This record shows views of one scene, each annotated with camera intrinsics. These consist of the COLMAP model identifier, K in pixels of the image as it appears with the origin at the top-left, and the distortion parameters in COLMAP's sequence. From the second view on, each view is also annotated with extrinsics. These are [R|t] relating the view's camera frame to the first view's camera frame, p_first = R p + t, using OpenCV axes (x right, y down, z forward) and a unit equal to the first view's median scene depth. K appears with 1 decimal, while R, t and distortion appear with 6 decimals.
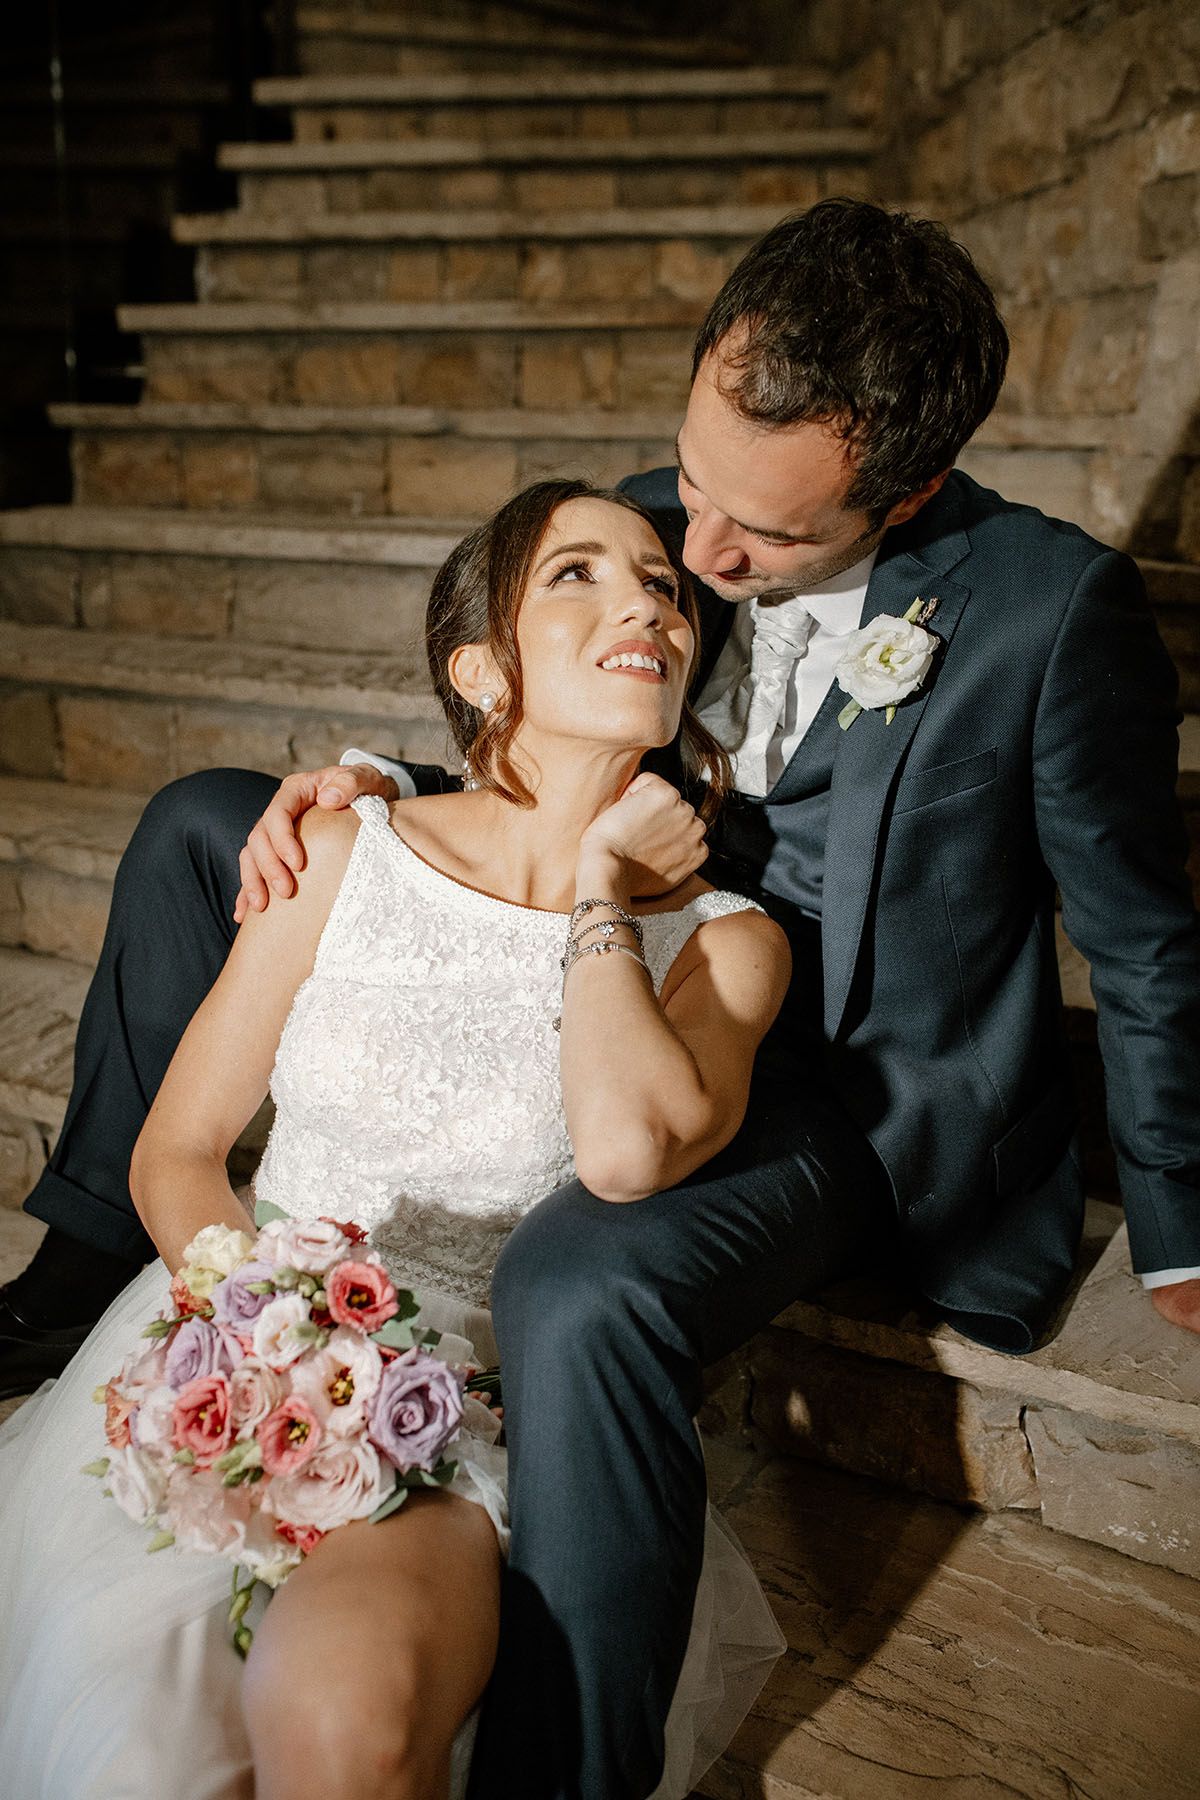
lens RADIAL K [[1727.4, 0, 612.5], [0, 1727.4, 909.8], [0, 0, 1]] dist [-0.041447, 0.029884]
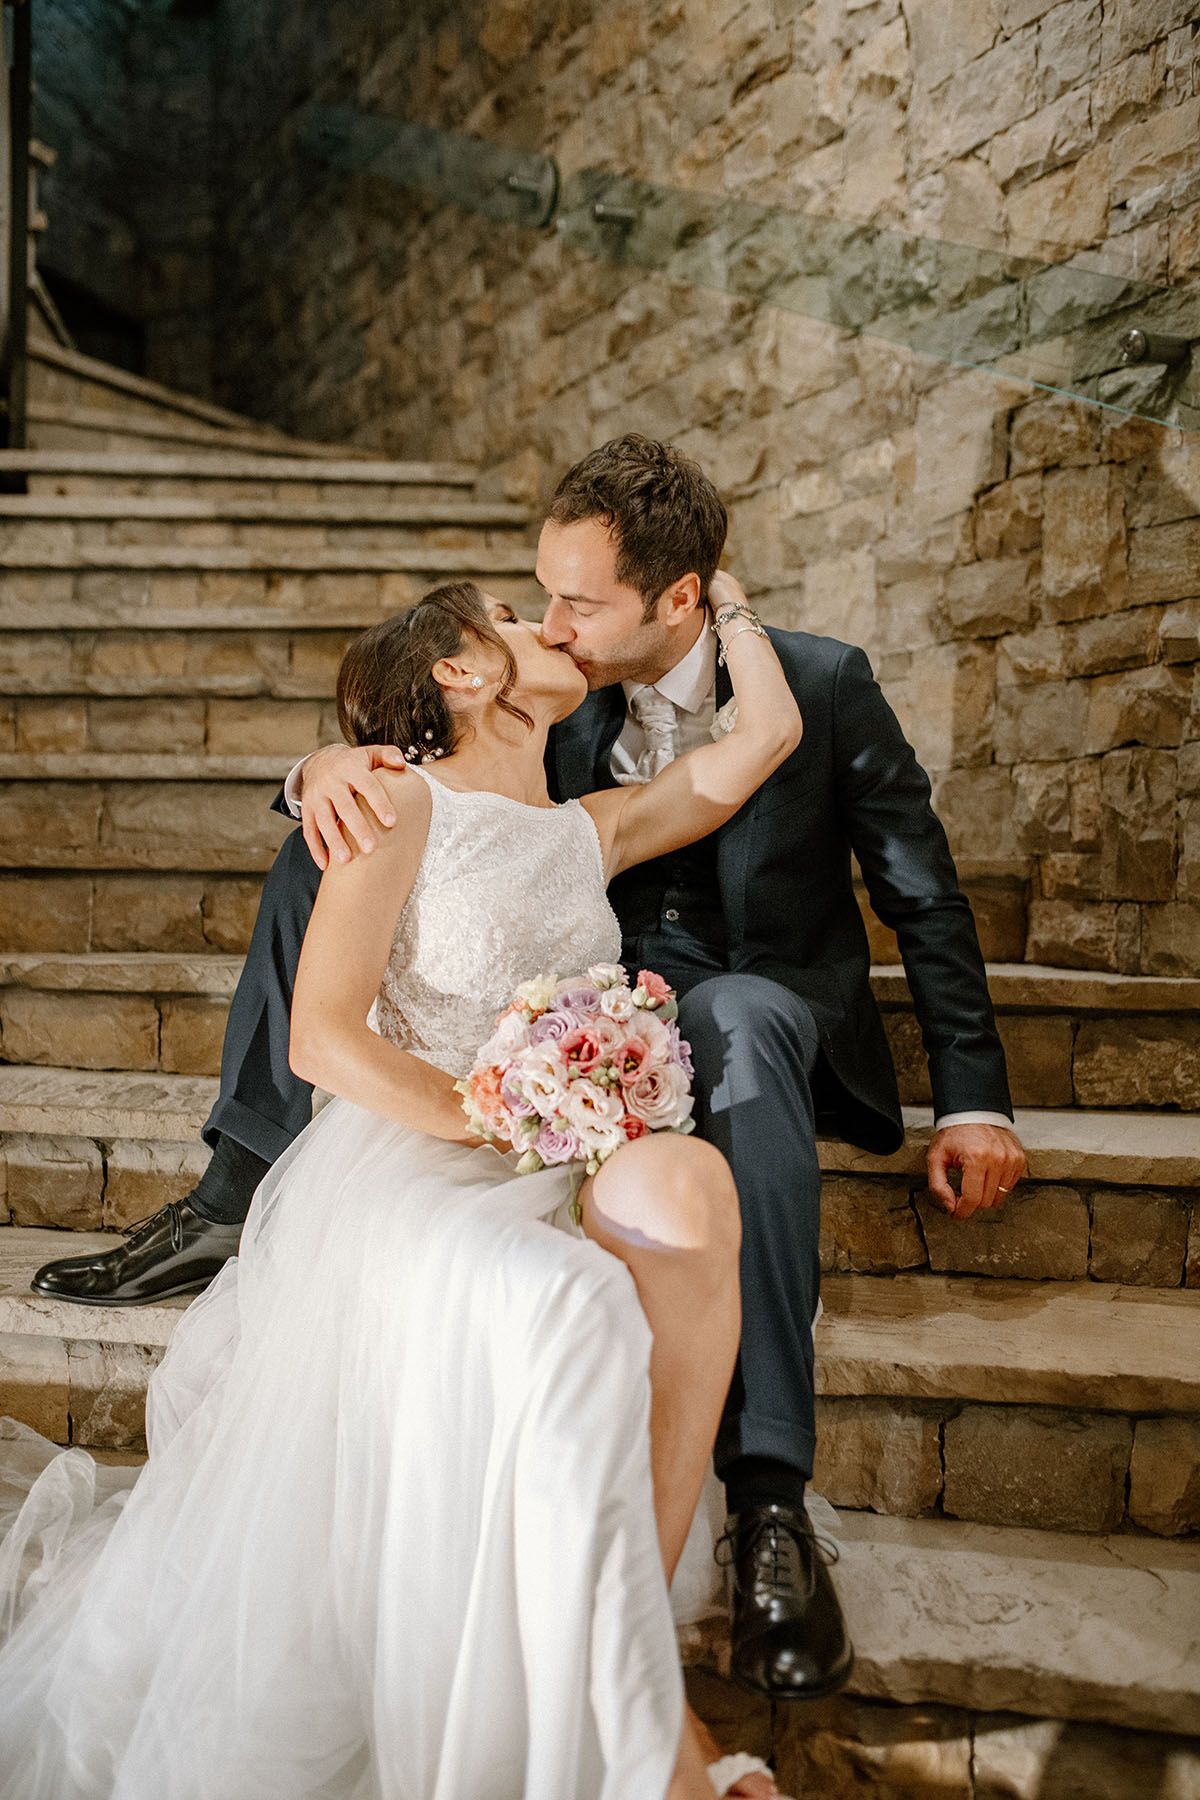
lens RADIAL K [[1727.4, 0, 612.5], [0, 1727.4, 909.8], [0, 0, 1]] dist [-0.041447, 0.029884]
pose [[0.947705, -0.019941, 0.318523, -0.249587], [0.096209, 0.969467, -0.225560, 0.181555], [-0.304300, 0.244409, 0.920688, -0.202458]]
